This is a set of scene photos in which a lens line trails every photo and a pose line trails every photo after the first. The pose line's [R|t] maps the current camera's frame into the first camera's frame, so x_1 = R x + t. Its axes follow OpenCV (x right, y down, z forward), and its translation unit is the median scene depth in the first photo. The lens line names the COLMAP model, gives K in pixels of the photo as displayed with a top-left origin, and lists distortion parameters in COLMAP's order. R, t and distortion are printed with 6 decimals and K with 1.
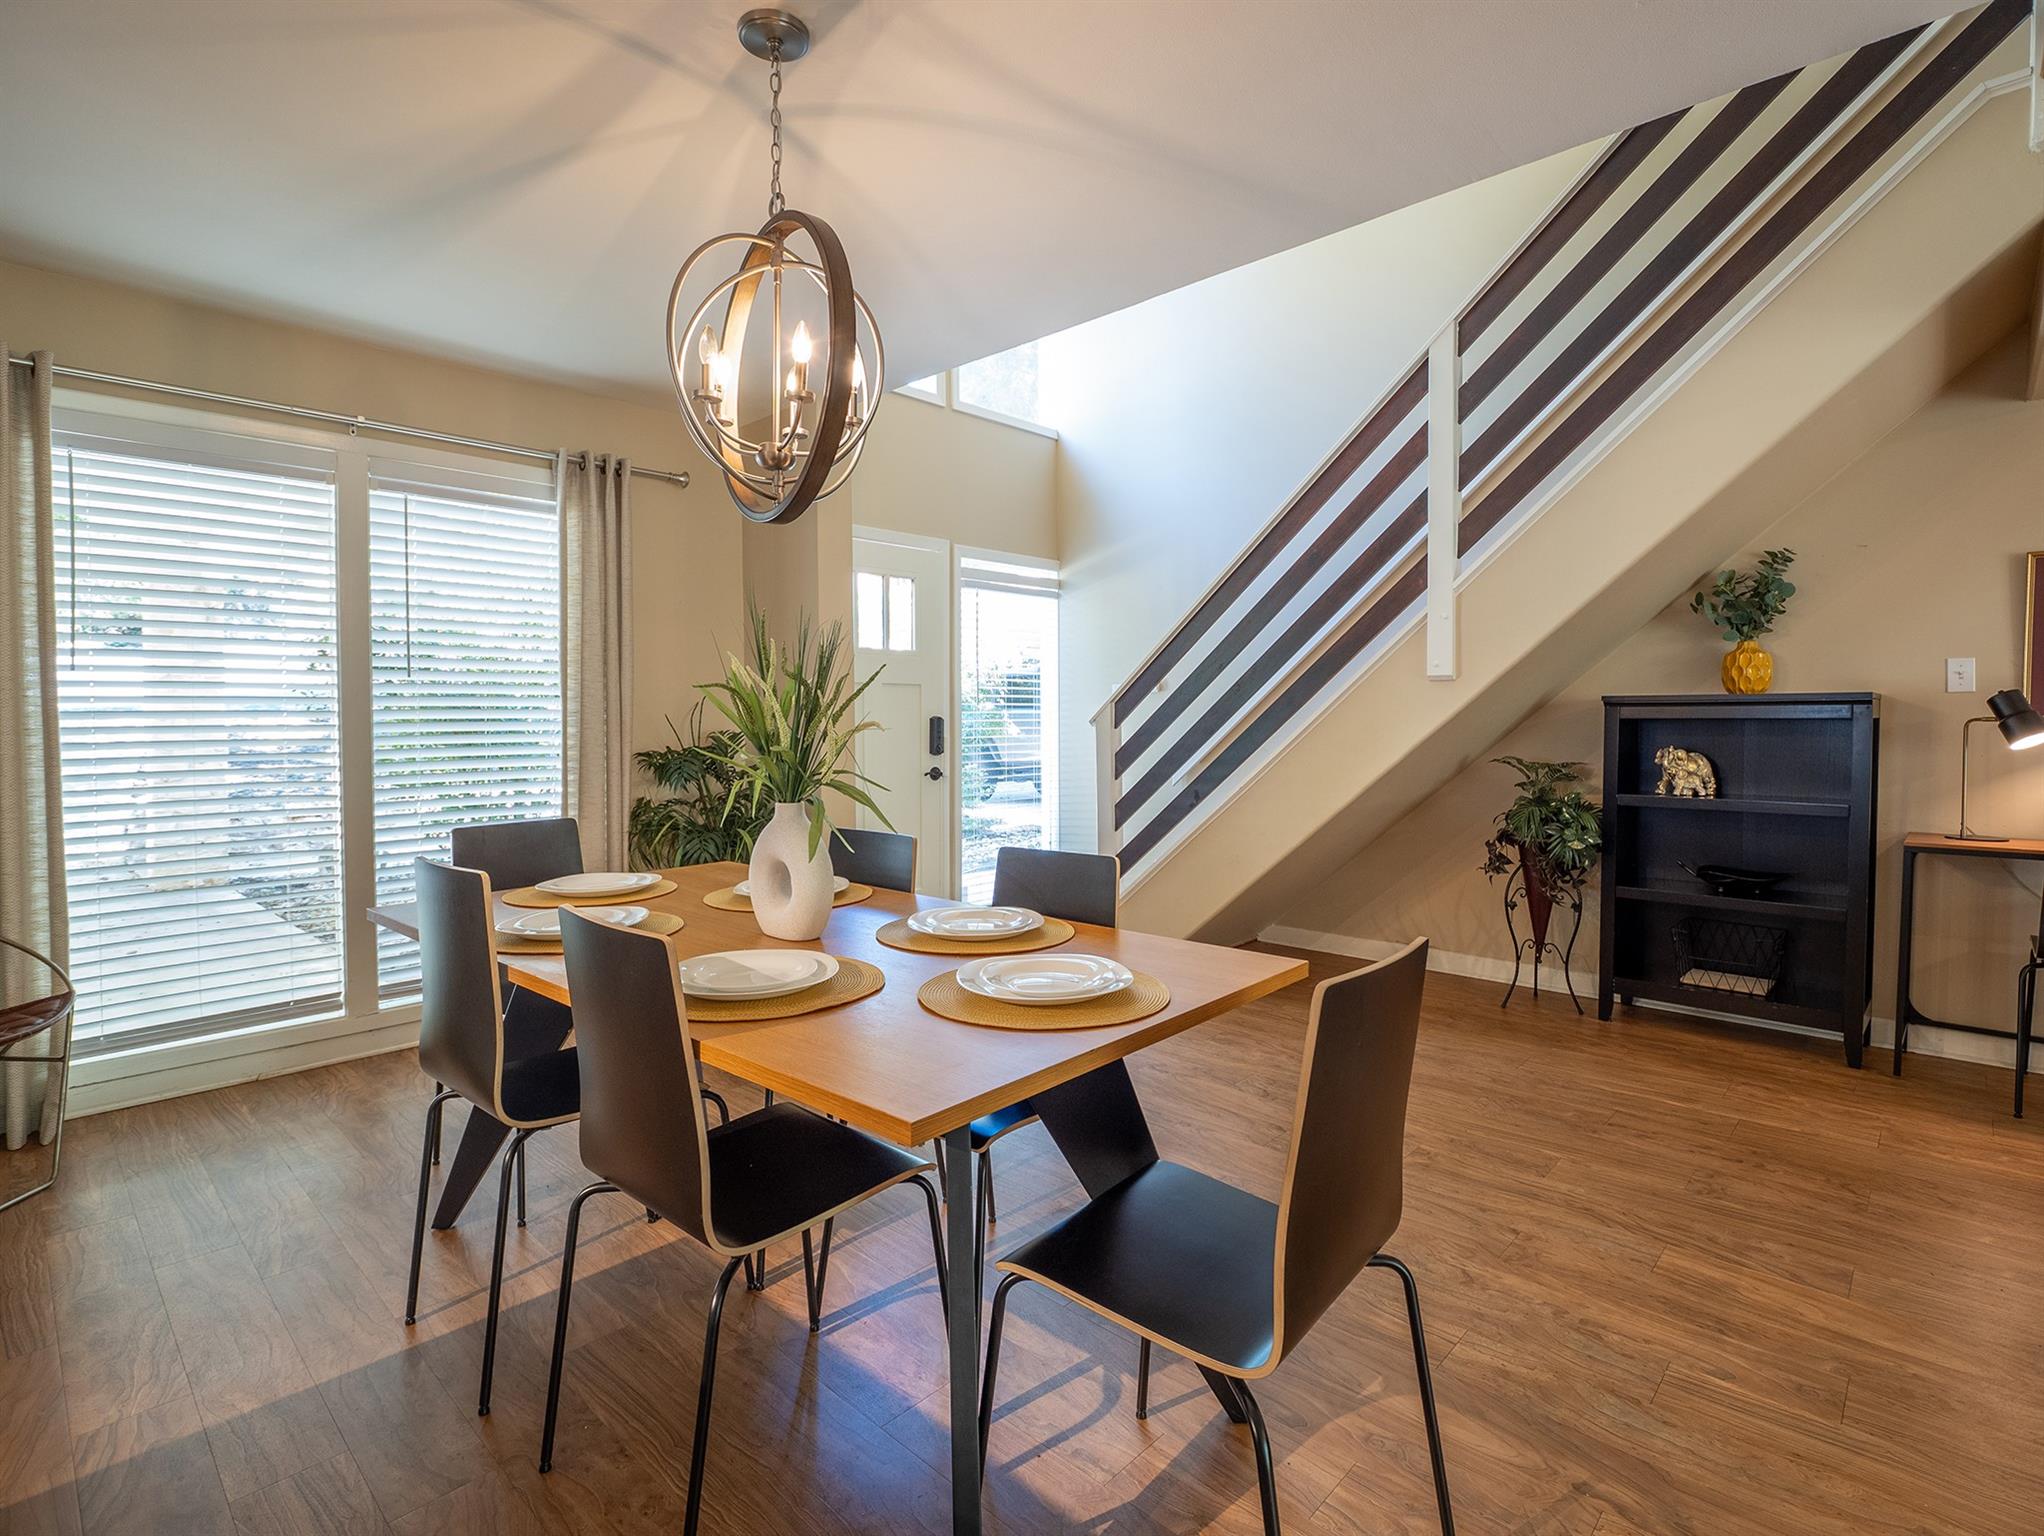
lens RADIAL K [[974.4, 0, 1040.7], [0, 974.4, 749.9], [0, 0, 1]] dist [-0.005842, -0.003156]
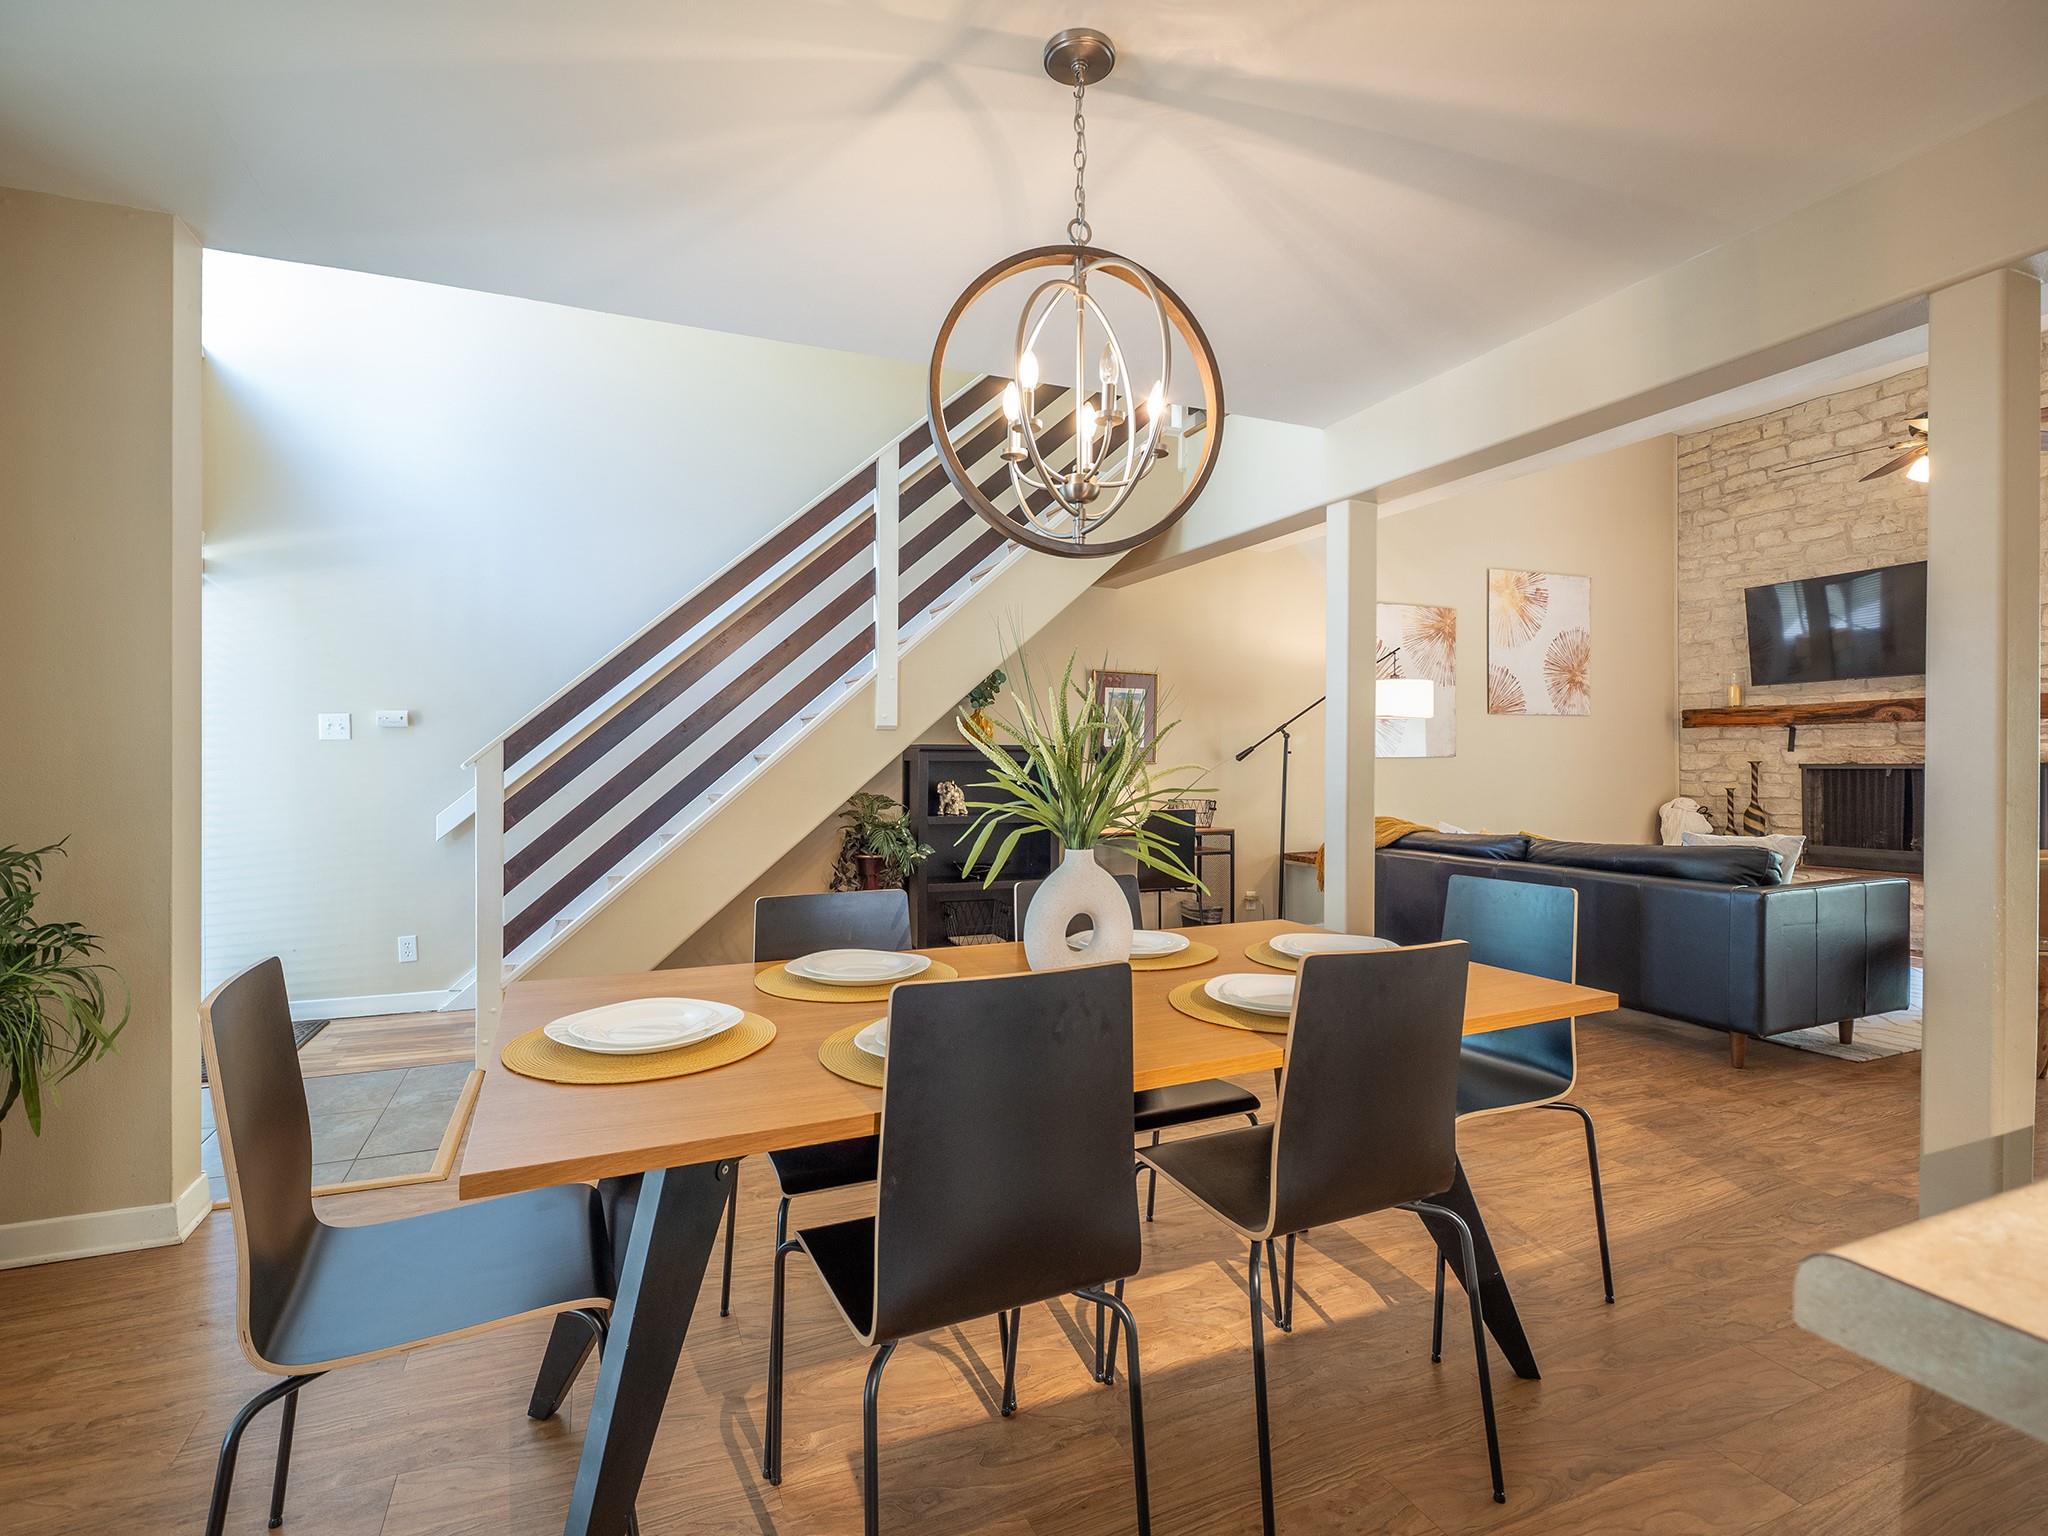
lens RADIAL K [[976.3, 0, 1011.0], [0, 976.3, 762.2], [0, 0, 1]] dist [-0.005842, -0.003156]
pose [[0.409451, 0.002758, 0.912328, -0.622277], [0.022414, 0.999663, -0.013081, -0.009142], [-0.912057, 0.025805, 0.409252, 0.352454]]
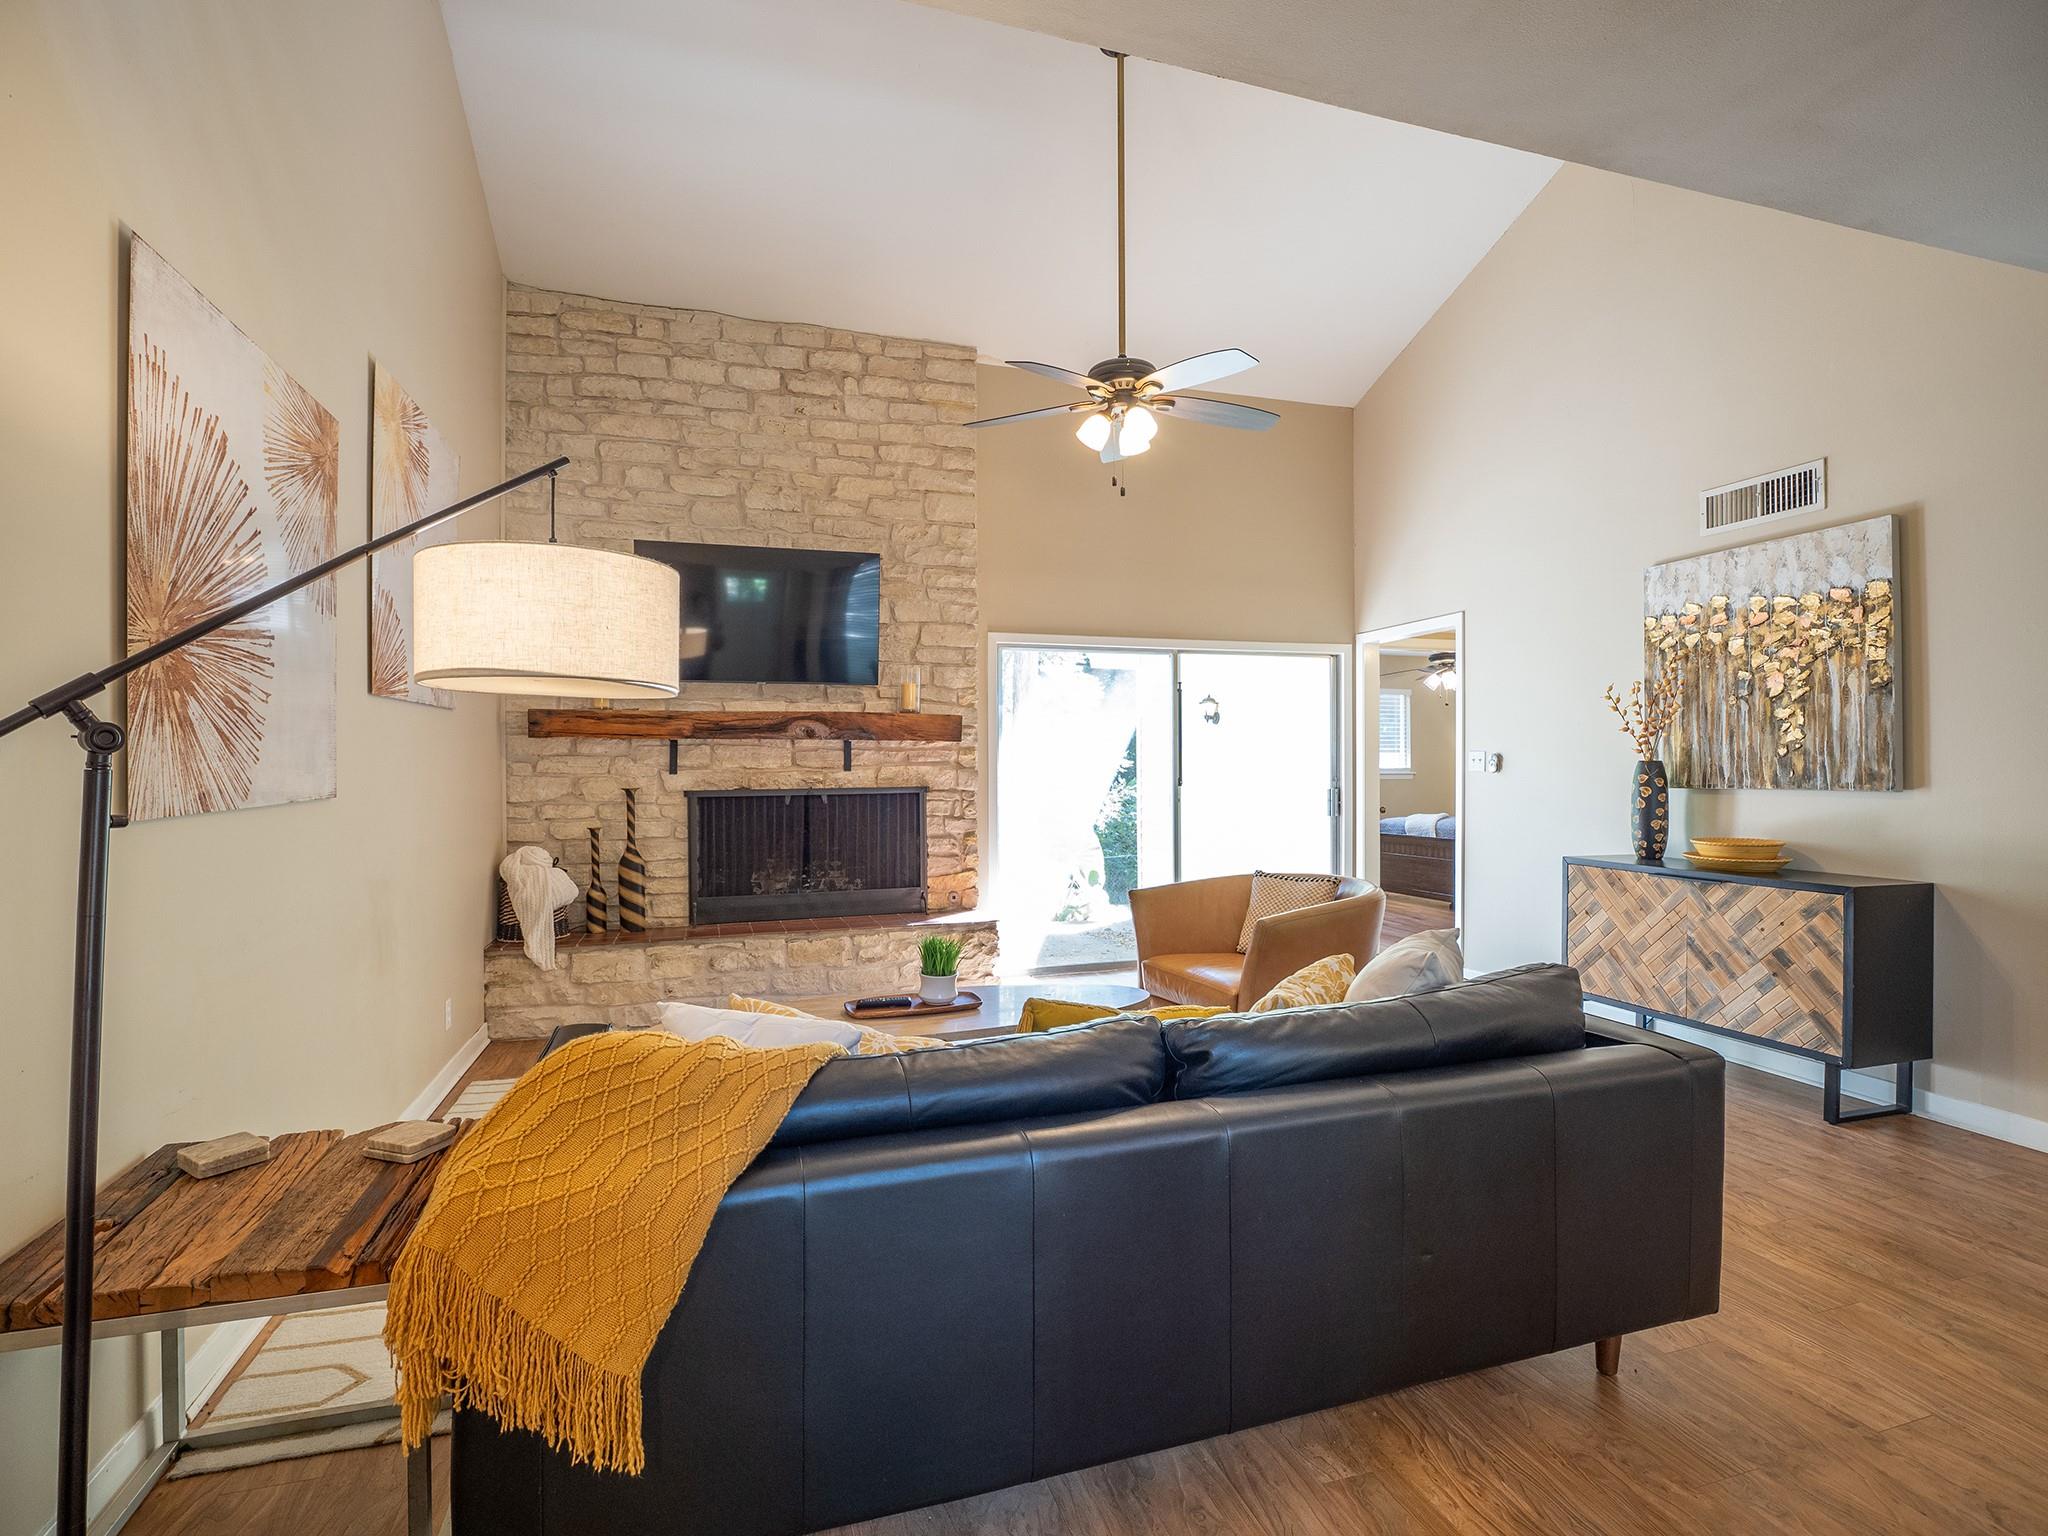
lens RADIAL K [[976.3, 0, 1013.0], [0, 976.3, 757.9], [0, 0, 1]] dist [-0.005842, -0.003156]
pose [[-0.872218, 0.009840, 0.489018, 0.671712], [0.019981, 0.999680, 0.015523, -0.057940], [-0.488709, 0.023310, -0.872135, 0.740497]]
